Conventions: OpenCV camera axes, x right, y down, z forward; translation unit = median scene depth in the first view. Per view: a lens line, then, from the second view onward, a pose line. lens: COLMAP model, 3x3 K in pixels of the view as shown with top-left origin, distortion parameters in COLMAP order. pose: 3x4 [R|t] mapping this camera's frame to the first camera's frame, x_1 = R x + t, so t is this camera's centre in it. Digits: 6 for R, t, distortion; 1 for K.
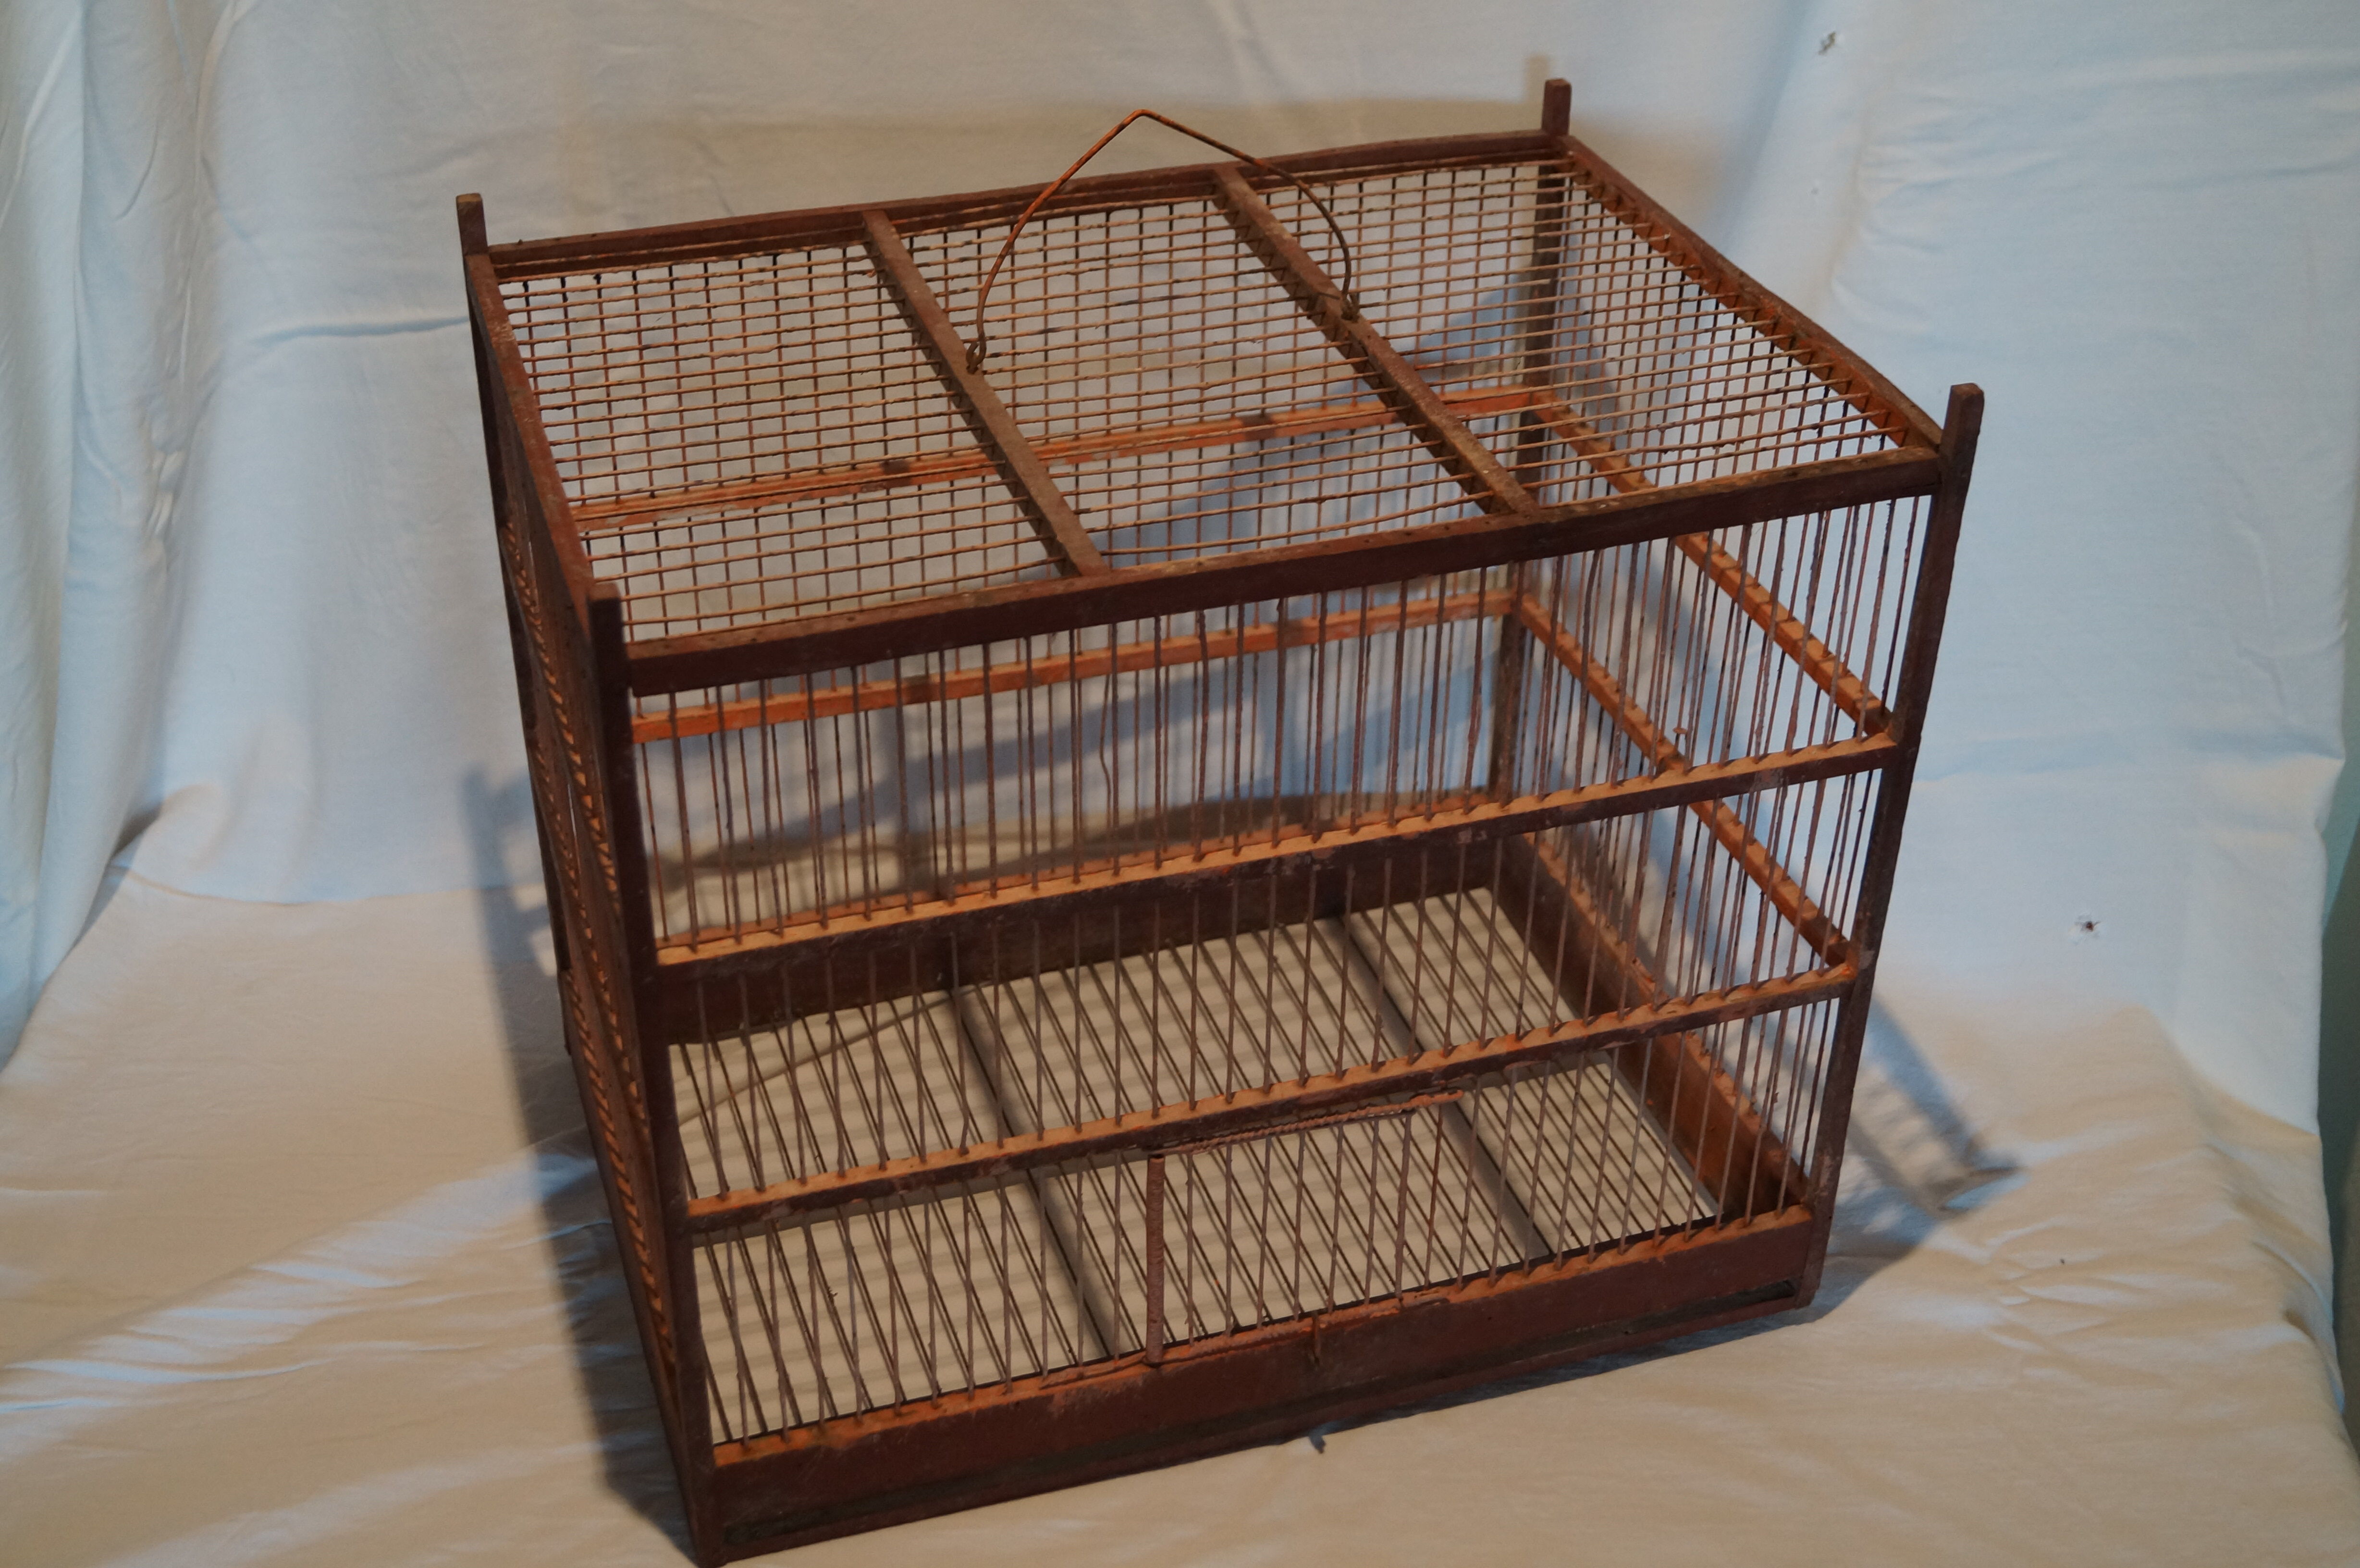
lens RADIAL K [[2866.4, 0, 1166.0], [0, 2866.4, 795.5], [0, 0, 1]] dist [-0.032702, 0.000000]
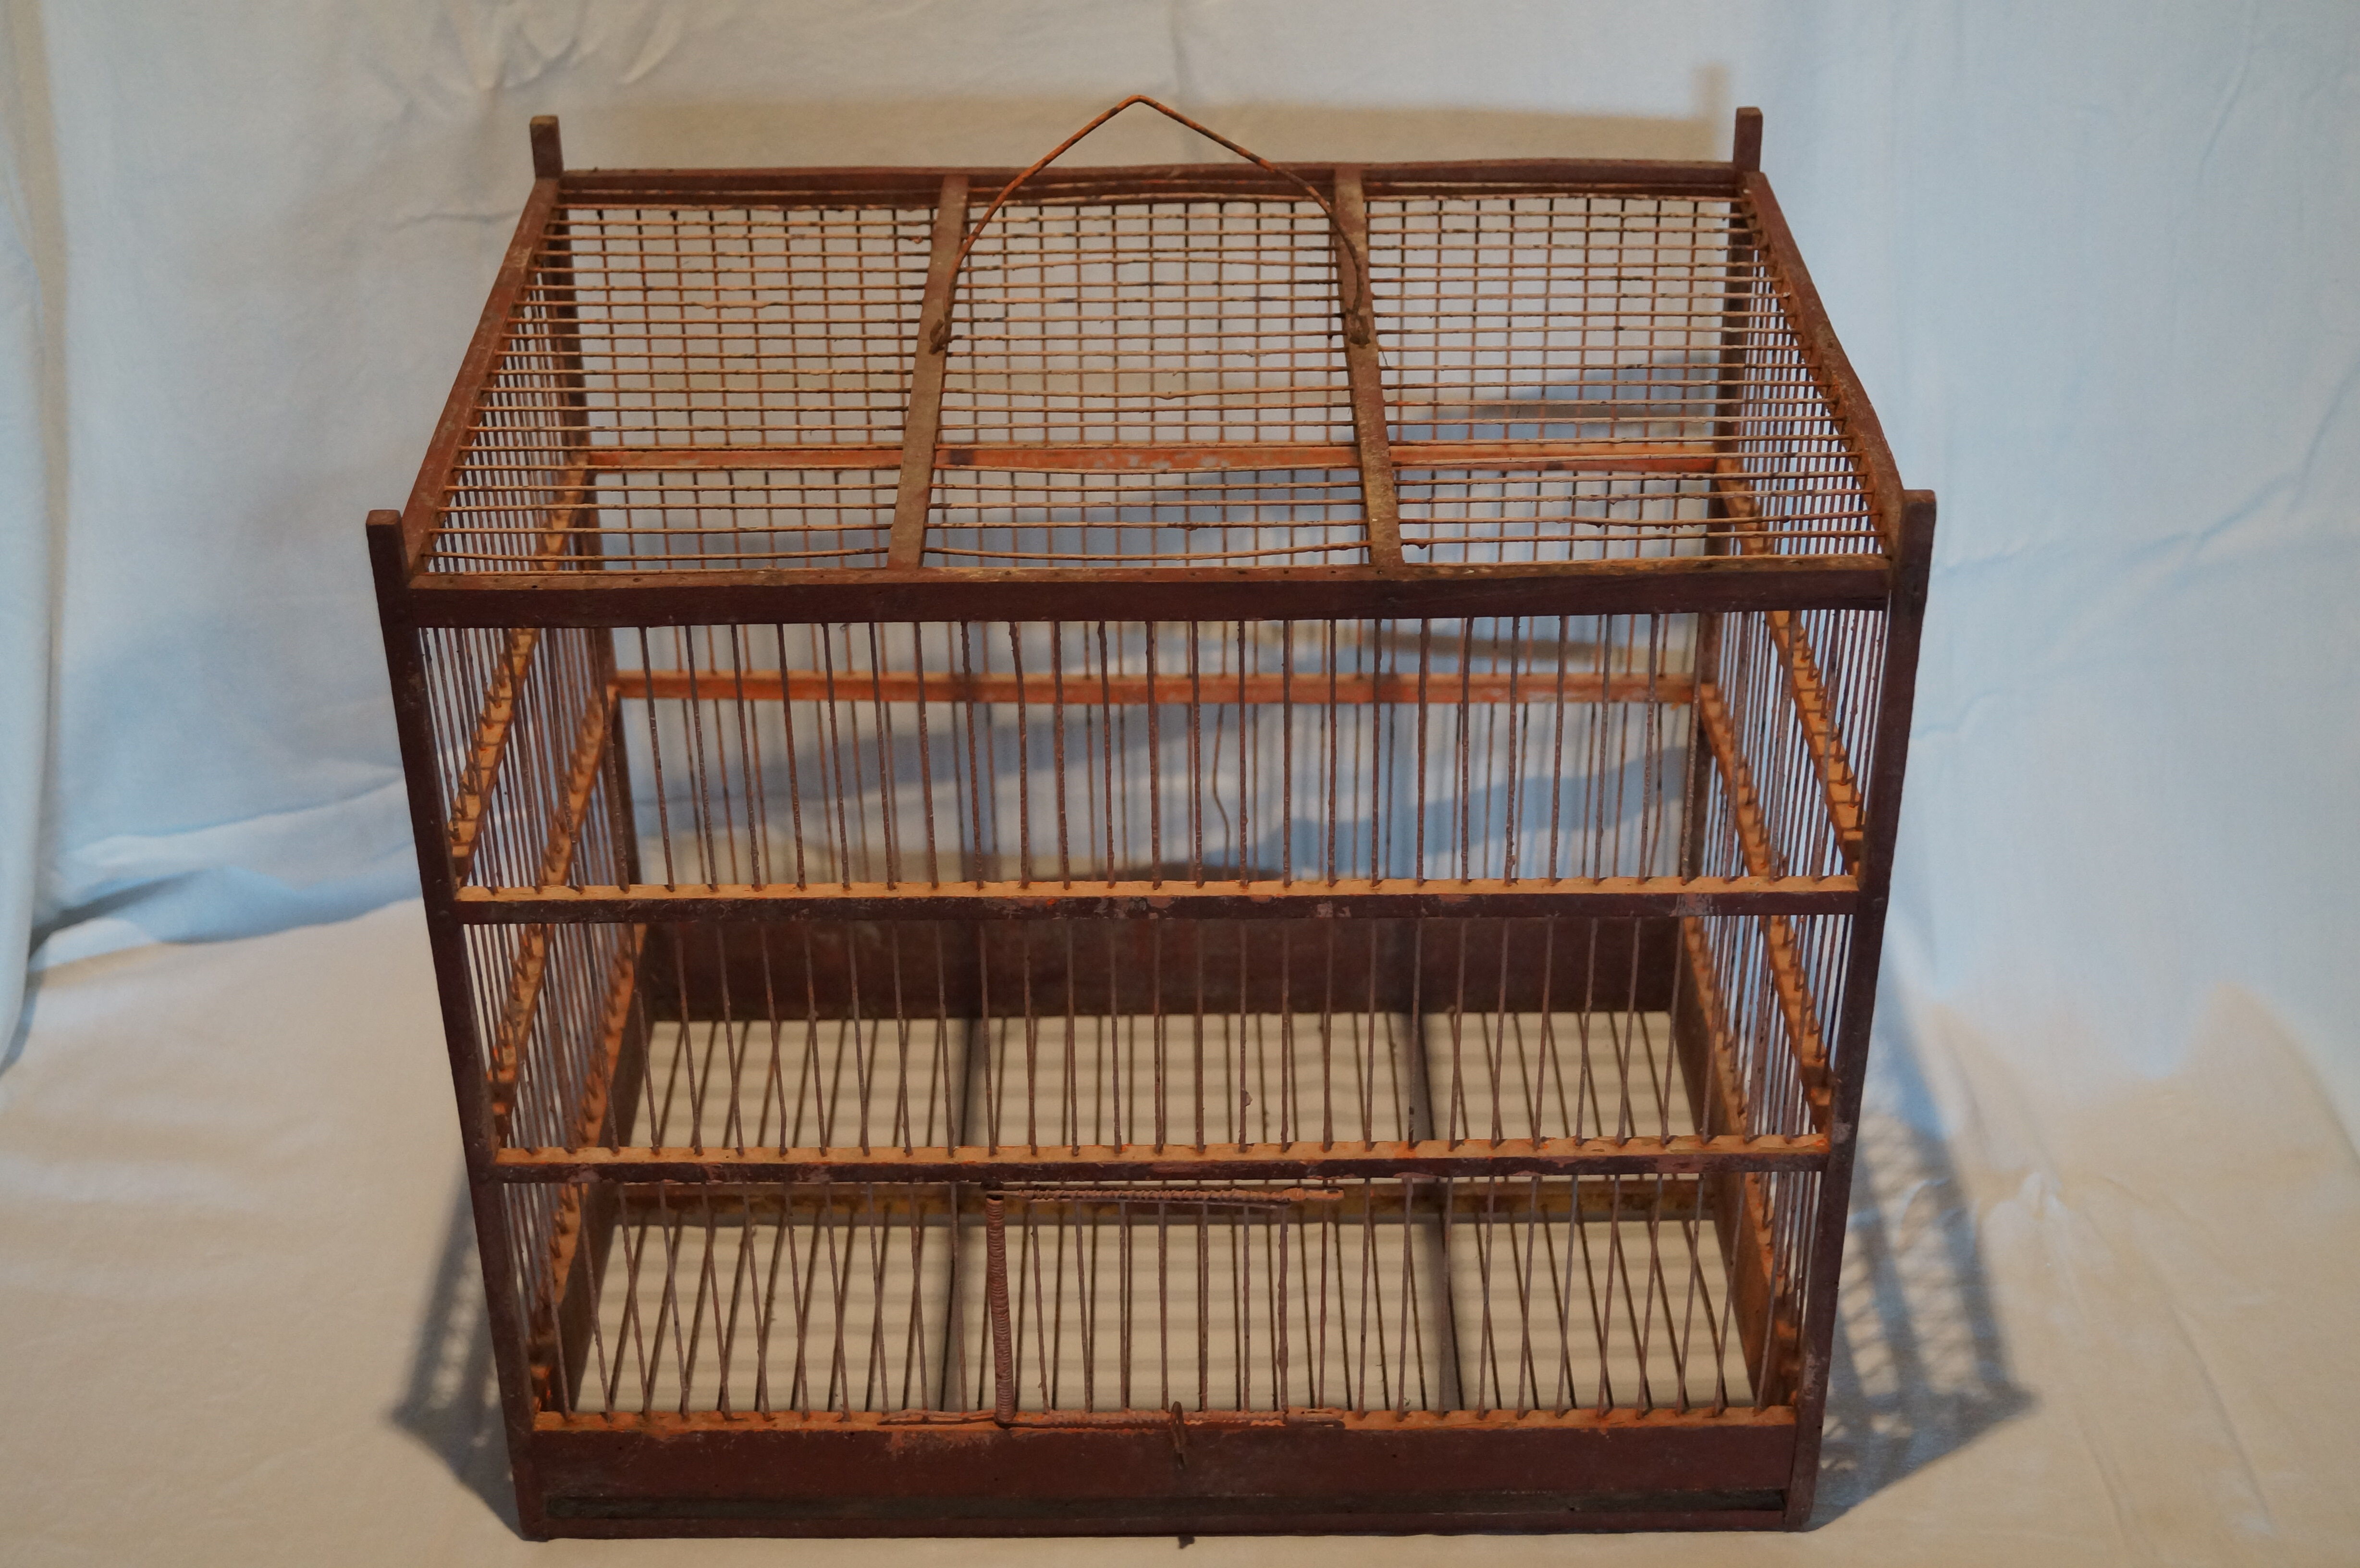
lens RADIAL K [[3426.7, 0, 1188.3], [0, 3426.7, 802.2], [0, 0, 1]] dist [-0.017040, 0.000000]
pose [[0.950738, 0.151046, -0.270708, 0.307811], [-0.155758, 0.987787, 0.004123, -0.015290], [0.268025, 0.038245, 0.962653, -0.066098]]
